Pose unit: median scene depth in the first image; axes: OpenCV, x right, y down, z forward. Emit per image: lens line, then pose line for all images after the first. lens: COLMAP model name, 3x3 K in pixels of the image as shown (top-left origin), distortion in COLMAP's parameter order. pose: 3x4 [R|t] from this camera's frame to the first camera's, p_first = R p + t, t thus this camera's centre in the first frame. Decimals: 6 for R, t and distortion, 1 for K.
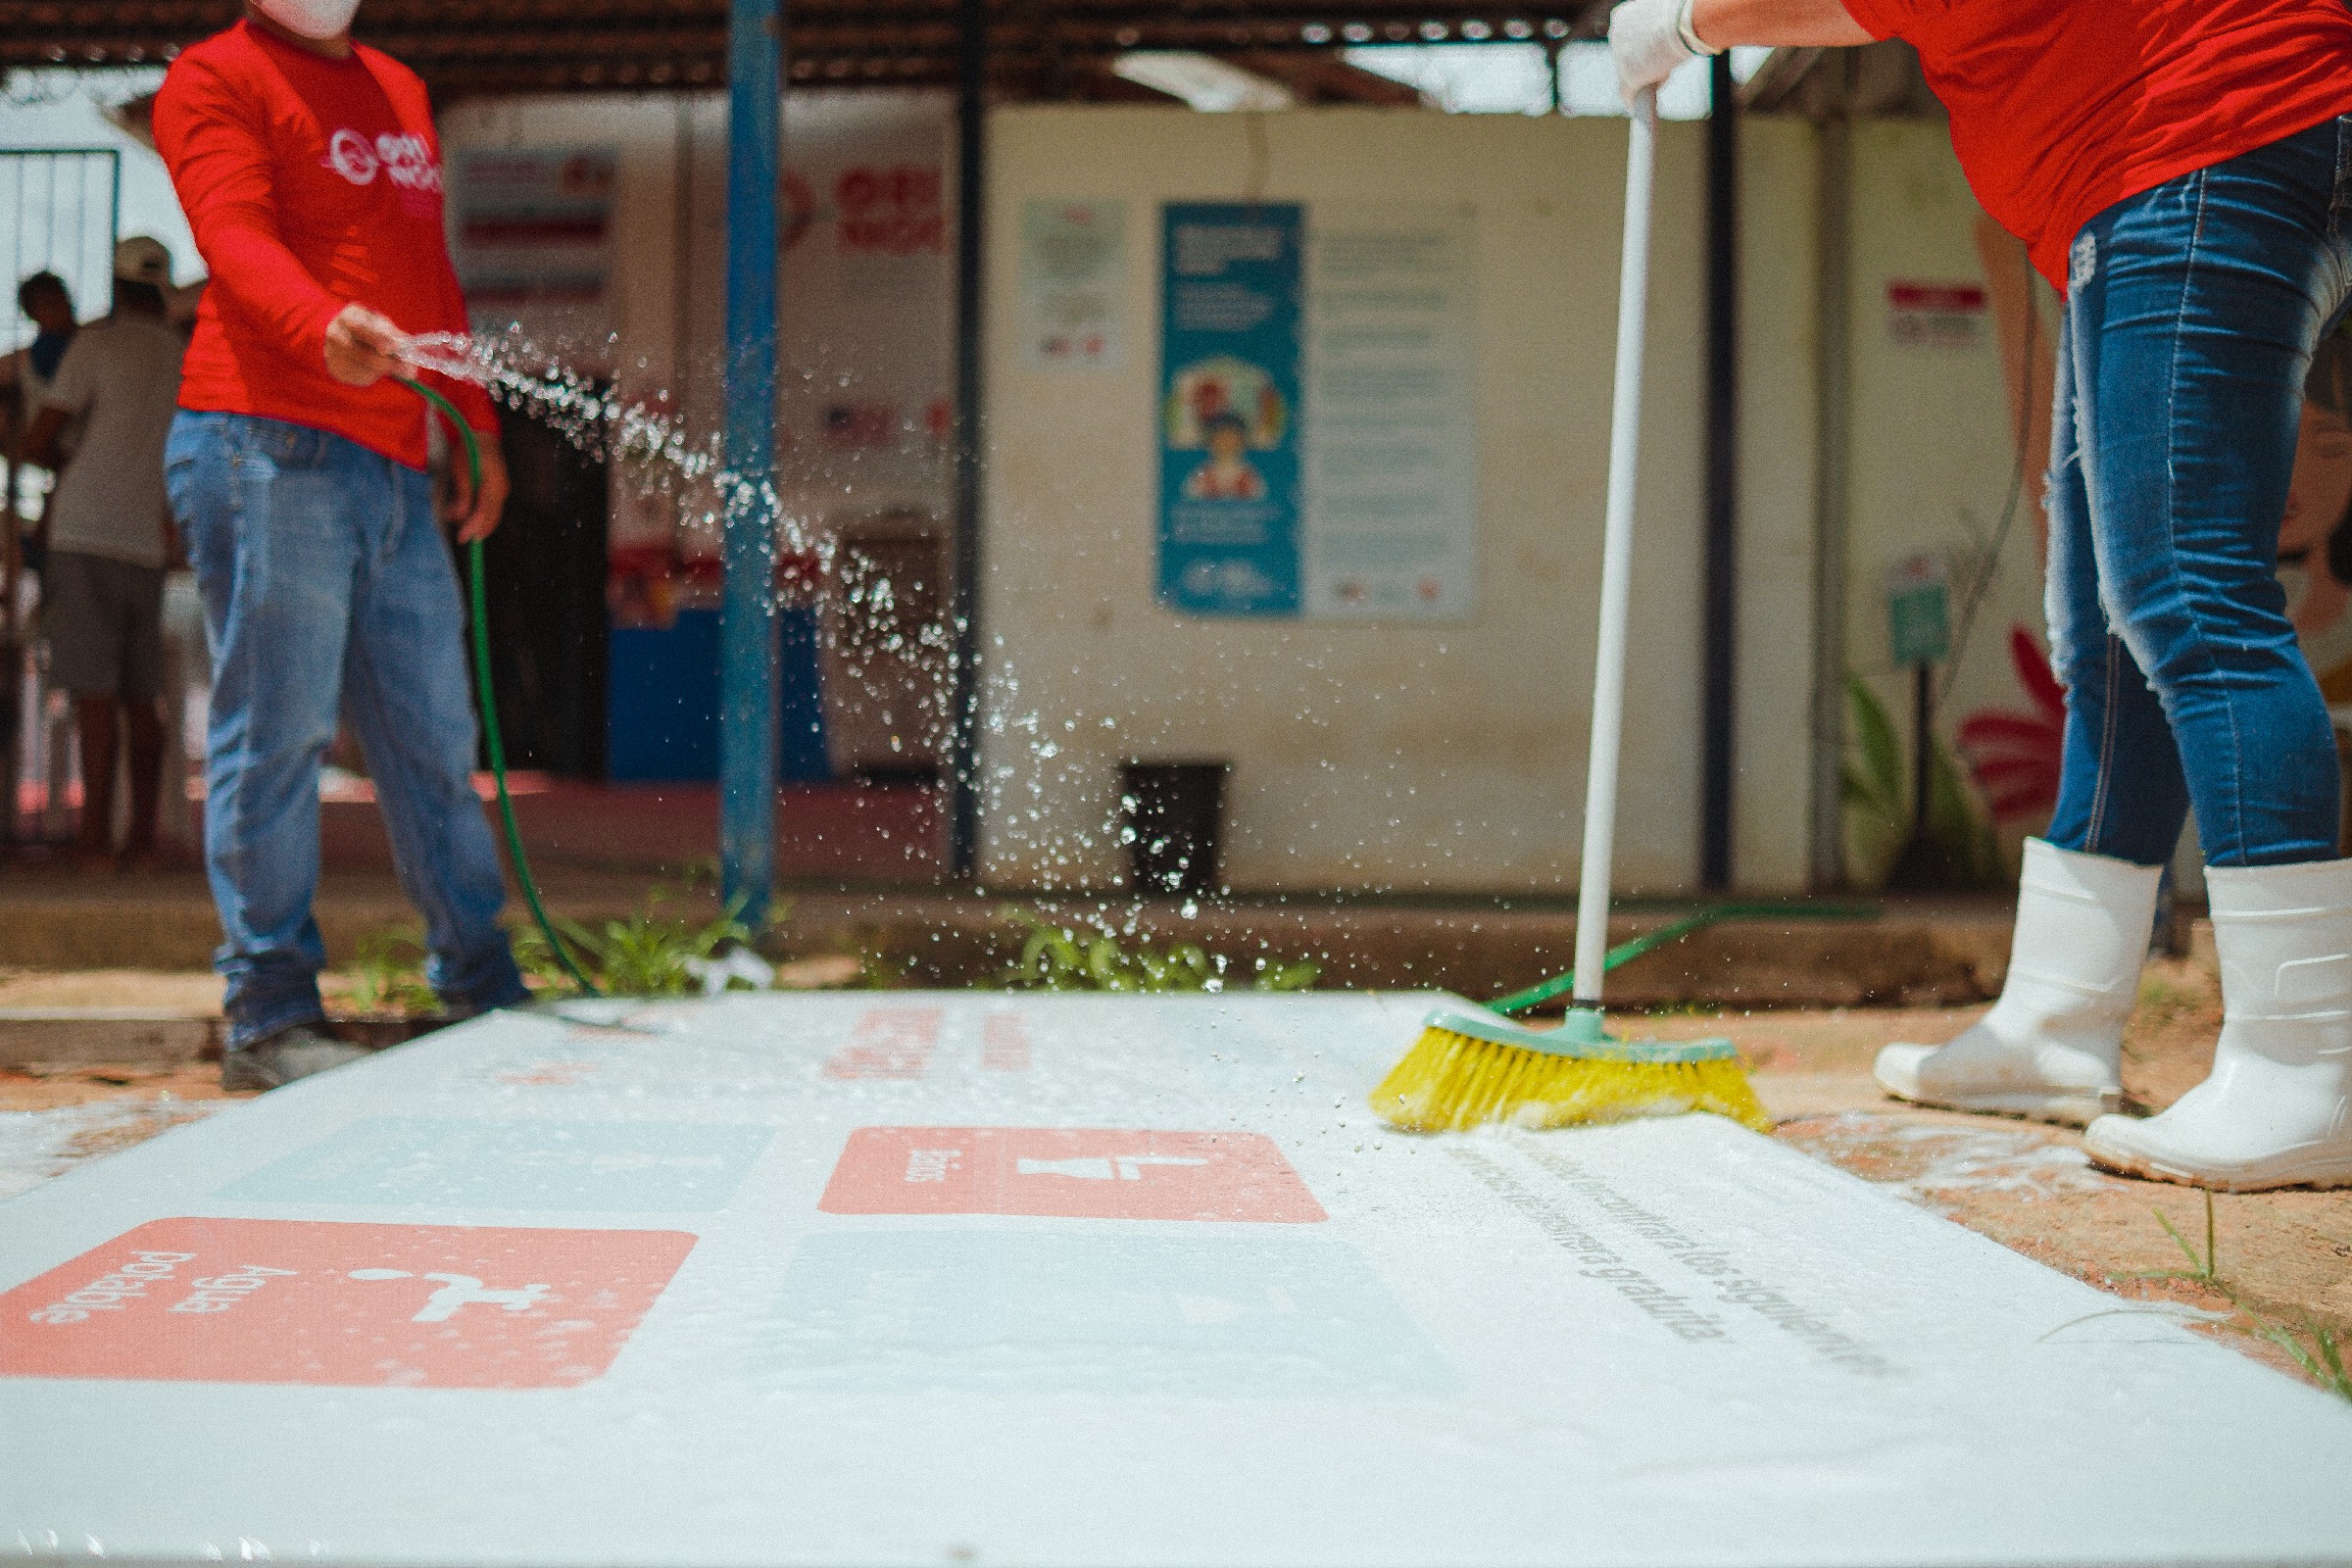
lens RADIAL K [[2340.7, 0, 1166.5], [0, 2340.7, 787.1], [0, 0, 1]] dist [-0.112009, 0.027242]
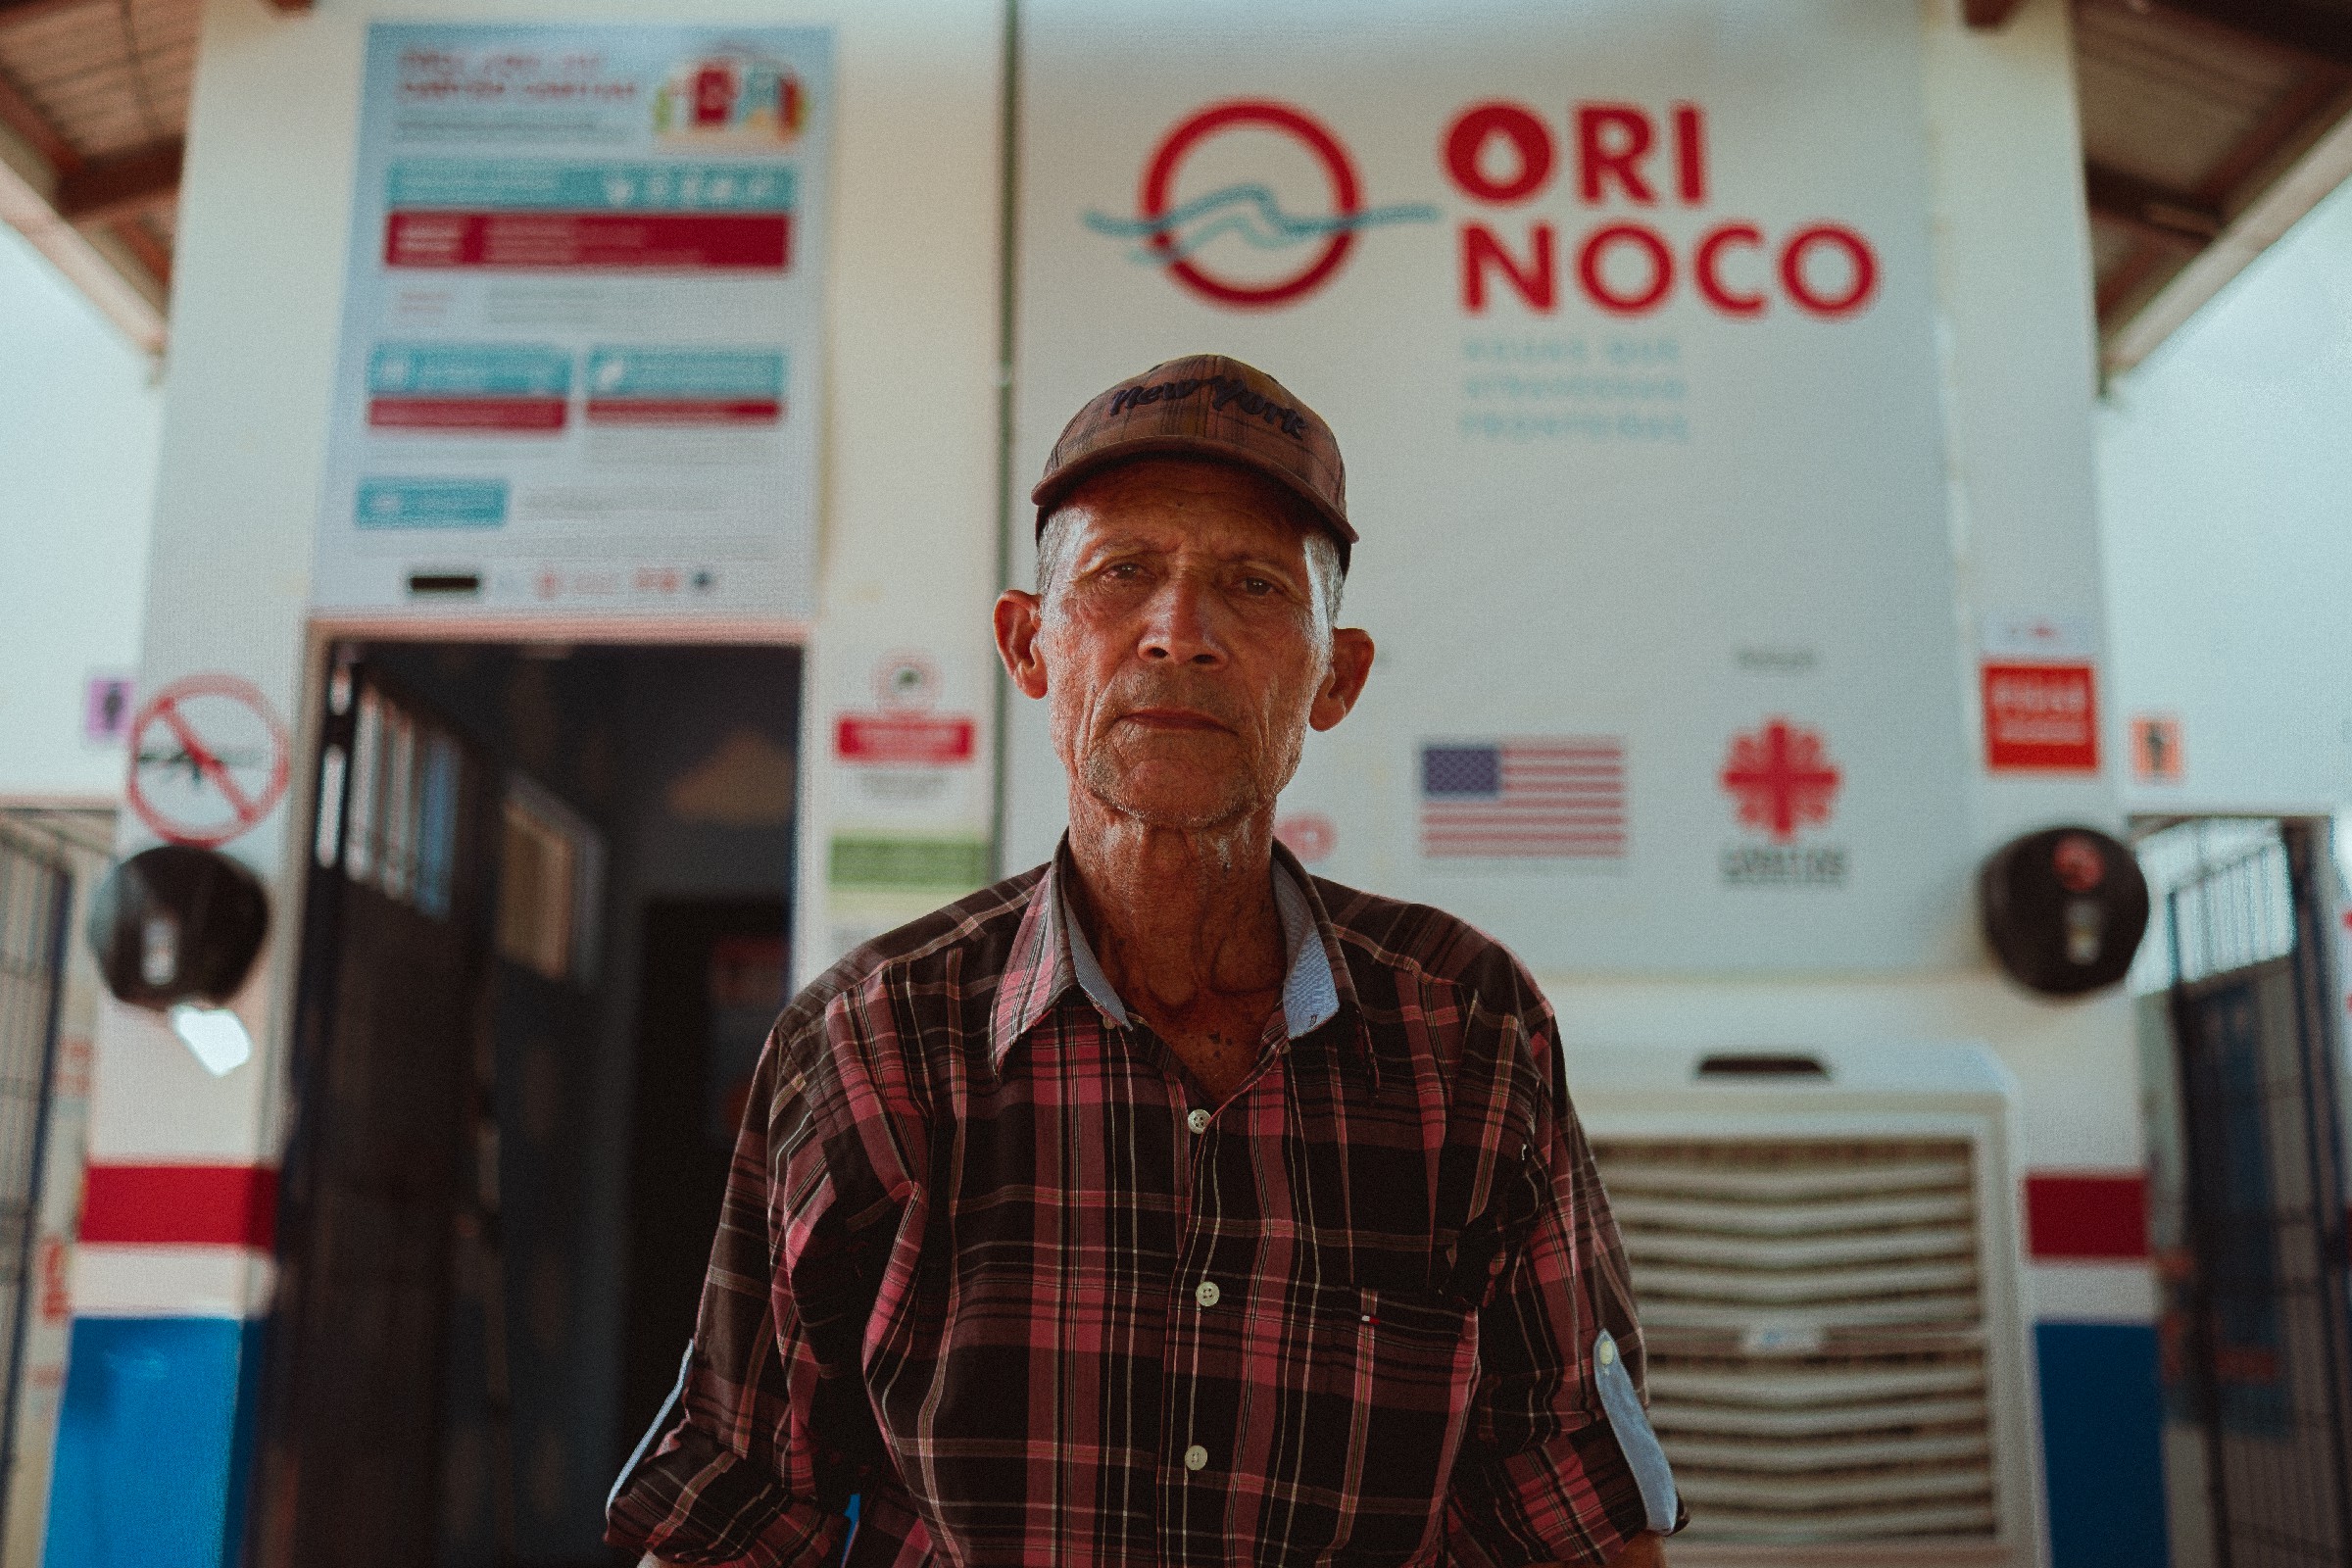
lens RADIAL K [[2308.1, 0, 1176.0], [0, 2308.1, 784.0], [0, 0, 1]] dist [-0.062026, 0.088048]
pose [[0.999722, 0.007866, 0.022249, -0.342138], [-0.004054, 0.986043, -0.166440, -0.178349], [-0.023248, 0.166304, 0.985800, 1.188905]]
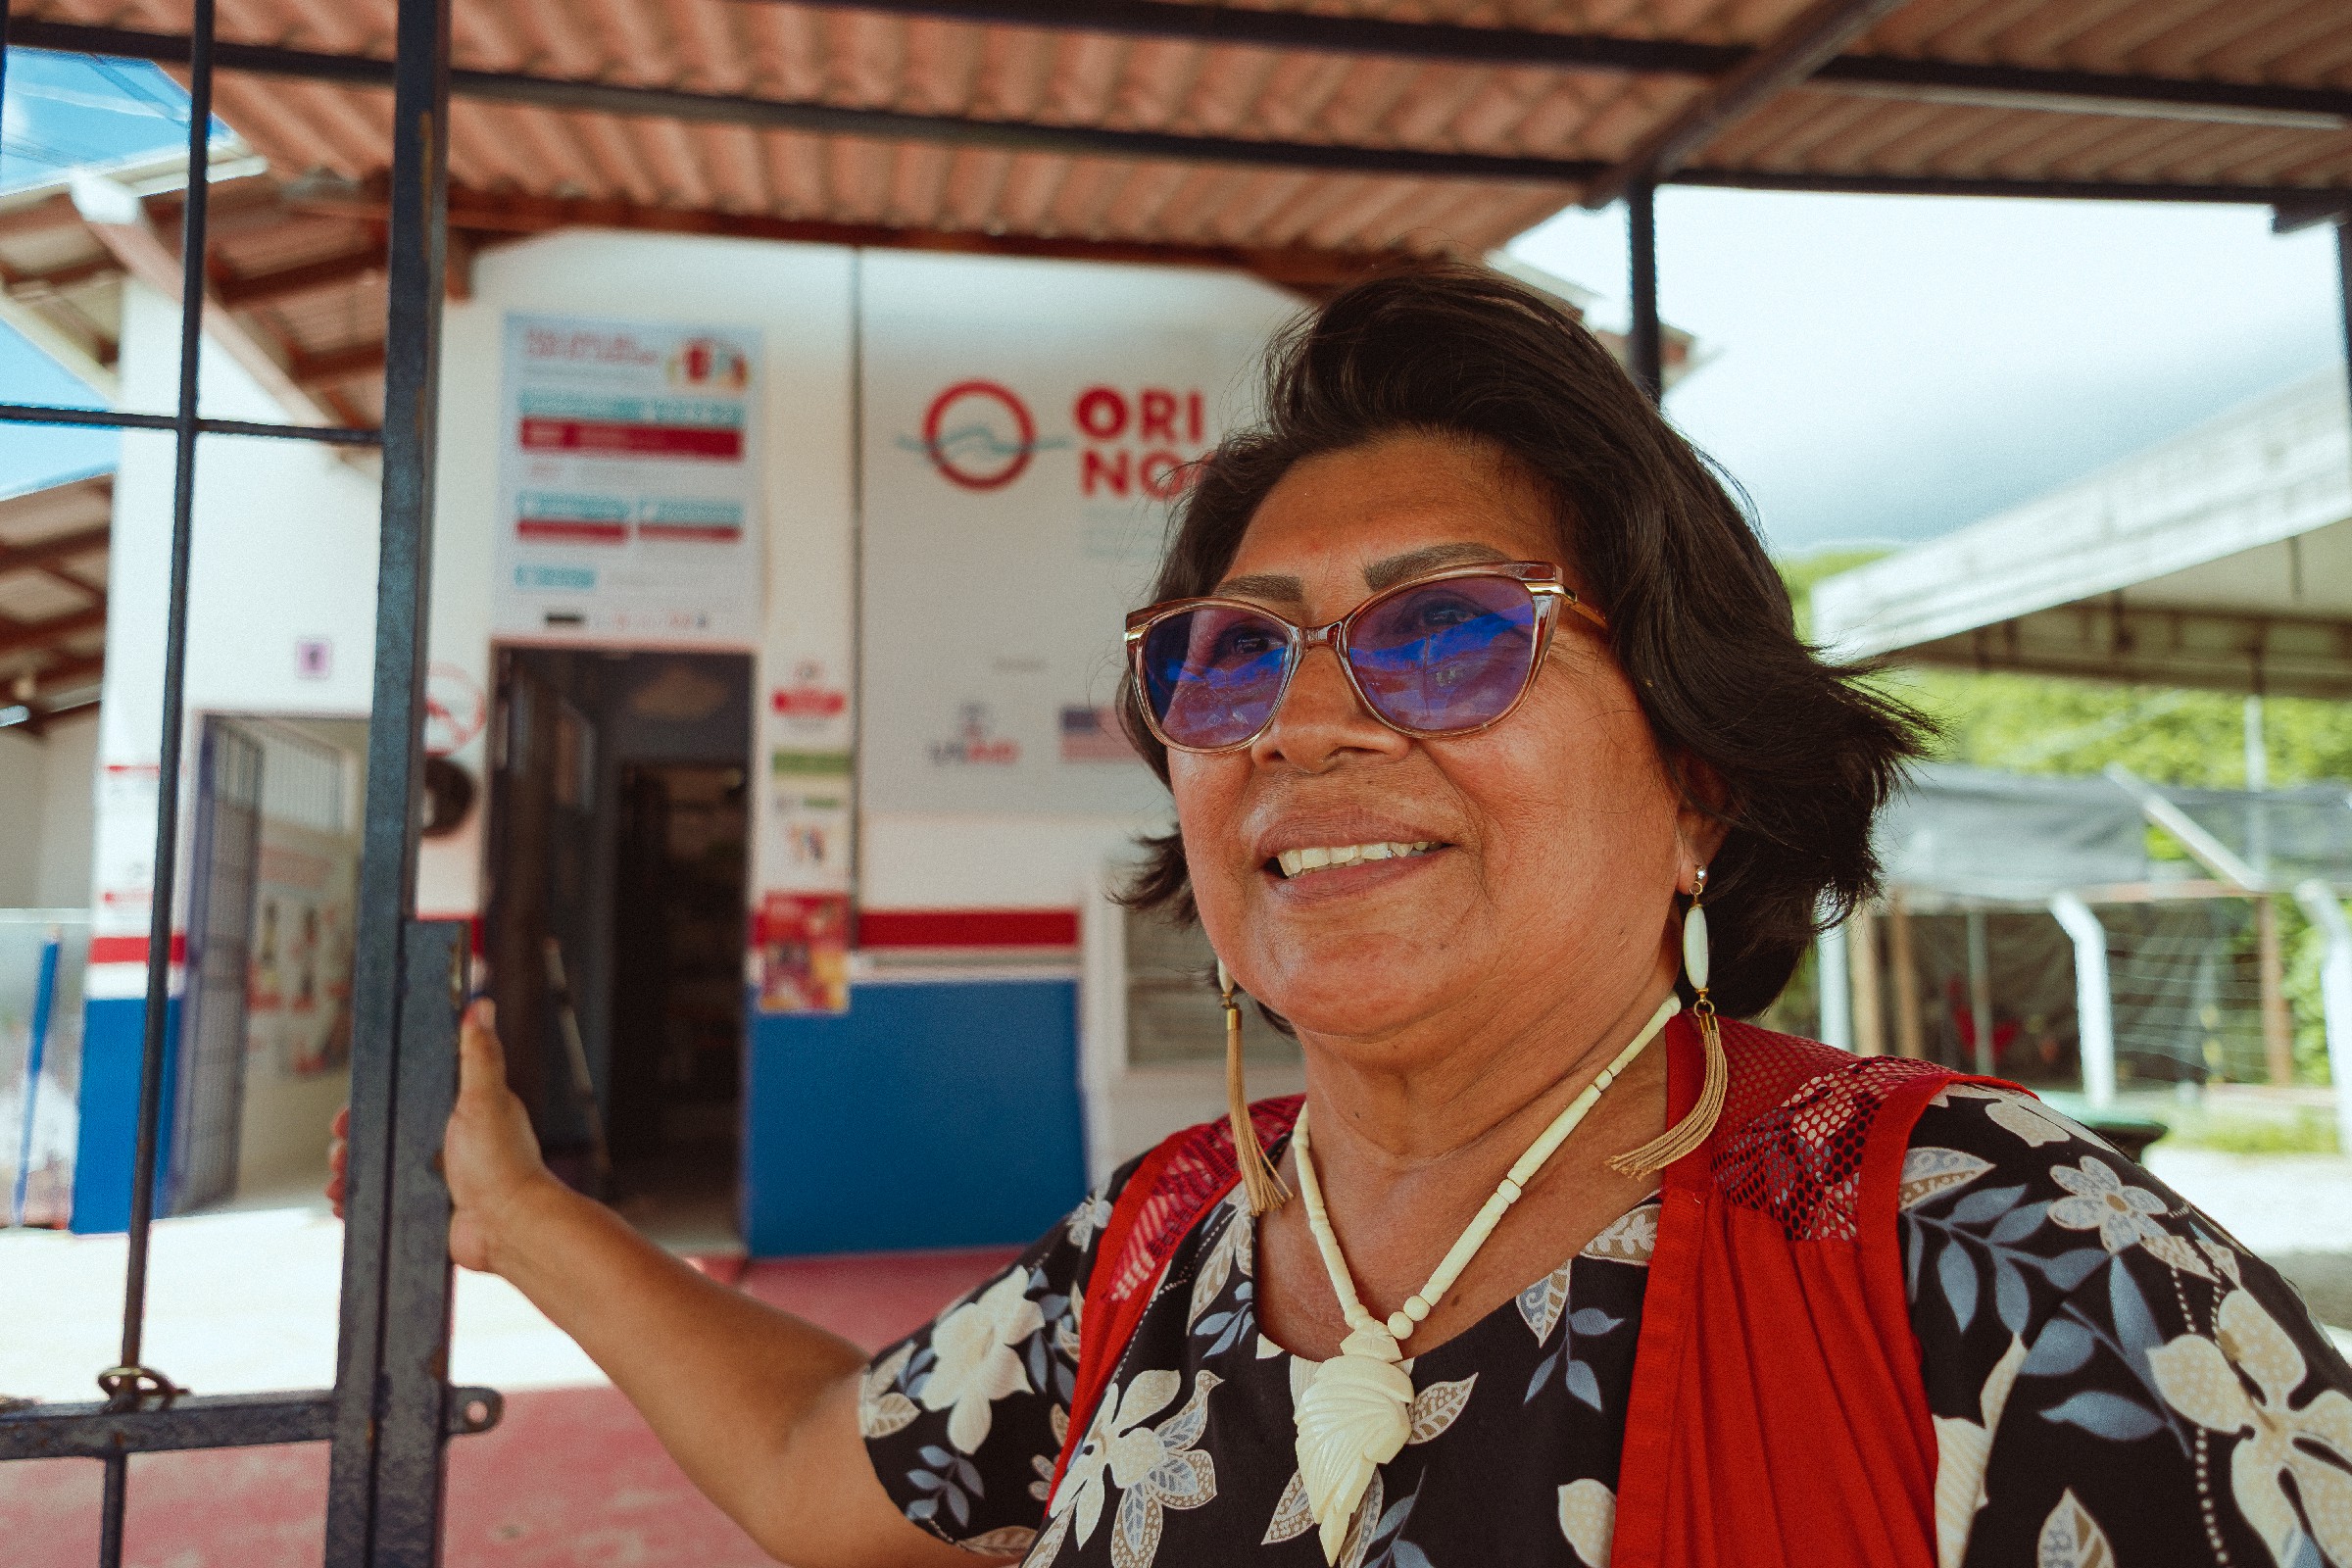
lens RADIAL K [[1620.9, 0, 1176.0], [0, 1620.9, 784.0], [0, 0, 1]] dist [0.059992, -0.000572]
pose [[0.982117, 0.007484, 0.188122, -0.370014], [0.008907, 0.996244, -0.086137, -0.170198], [-0.188060, 0.086272, 0.978361, 0.895657]]
